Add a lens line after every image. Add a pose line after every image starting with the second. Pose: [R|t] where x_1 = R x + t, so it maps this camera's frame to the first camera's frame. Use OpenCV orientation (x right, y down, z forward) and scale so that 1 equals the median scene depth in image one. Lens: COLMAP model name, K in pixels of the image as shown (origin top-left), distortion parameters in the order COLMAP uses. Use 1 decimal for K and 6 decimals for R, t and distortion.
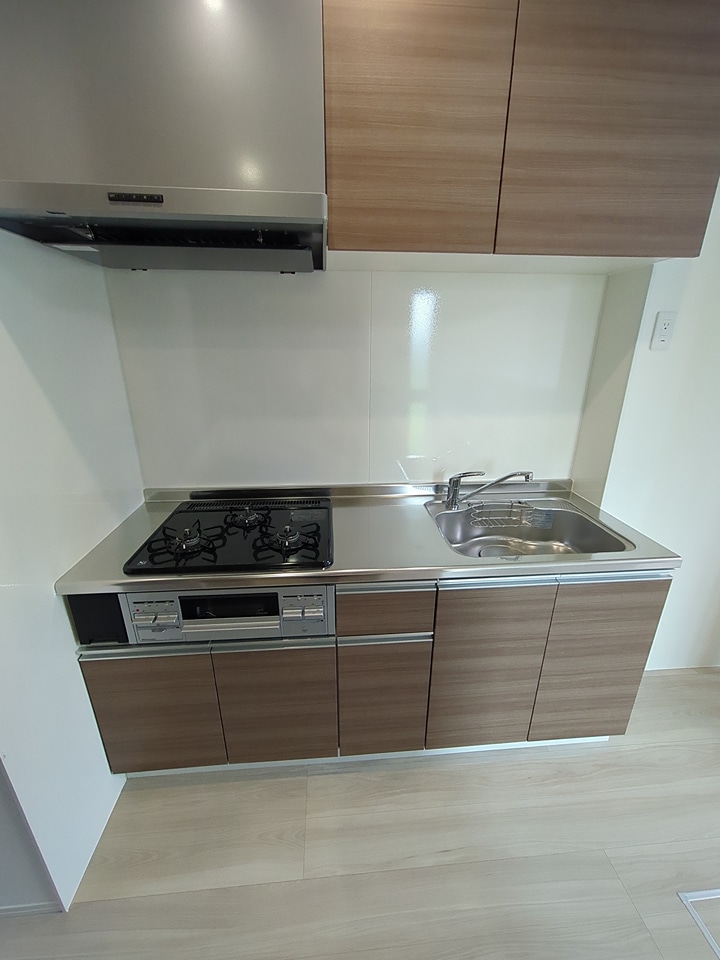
lens RADIAL K [[402.3, 0, 360.0], [0, 402.3, 480.0], [0, 0, 1]] dist [0.000721, 0.000247]
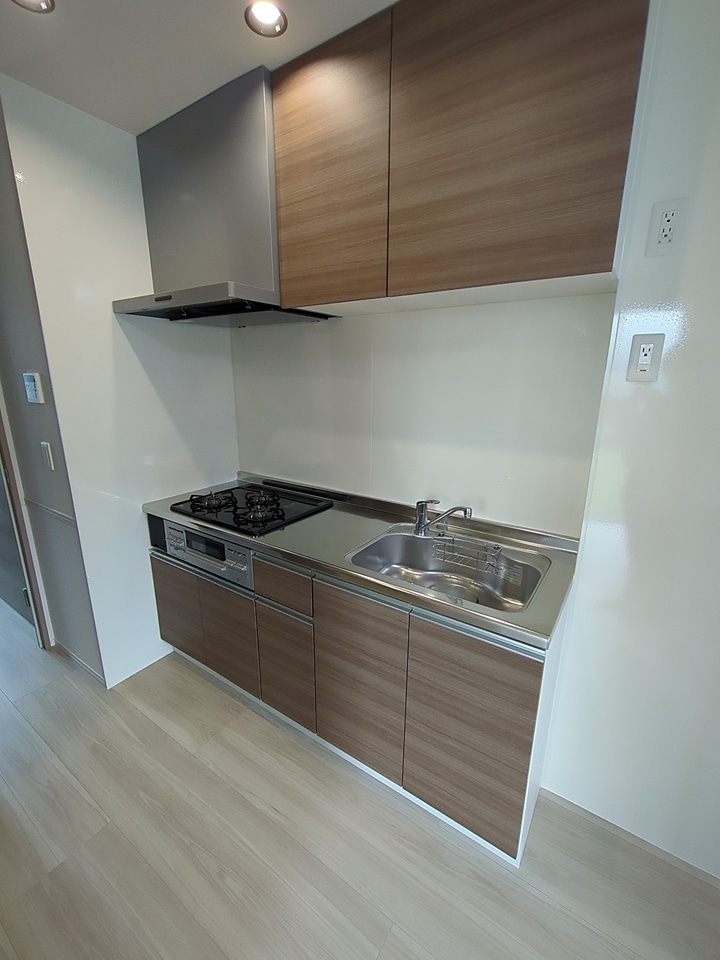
lens RADIAL K [[434.6, 0, 360.0], [0, 434.6, 480.0], [0, 0, 1]] dist [0.001482, 0.000570]
pose [[0.763776, 0.154486, -0.626722, 0.984525], [-0.207864, 0.978081, -0.012224, -0.021514], [0.611097, 0.139609, 0.779147, 0.058252]]
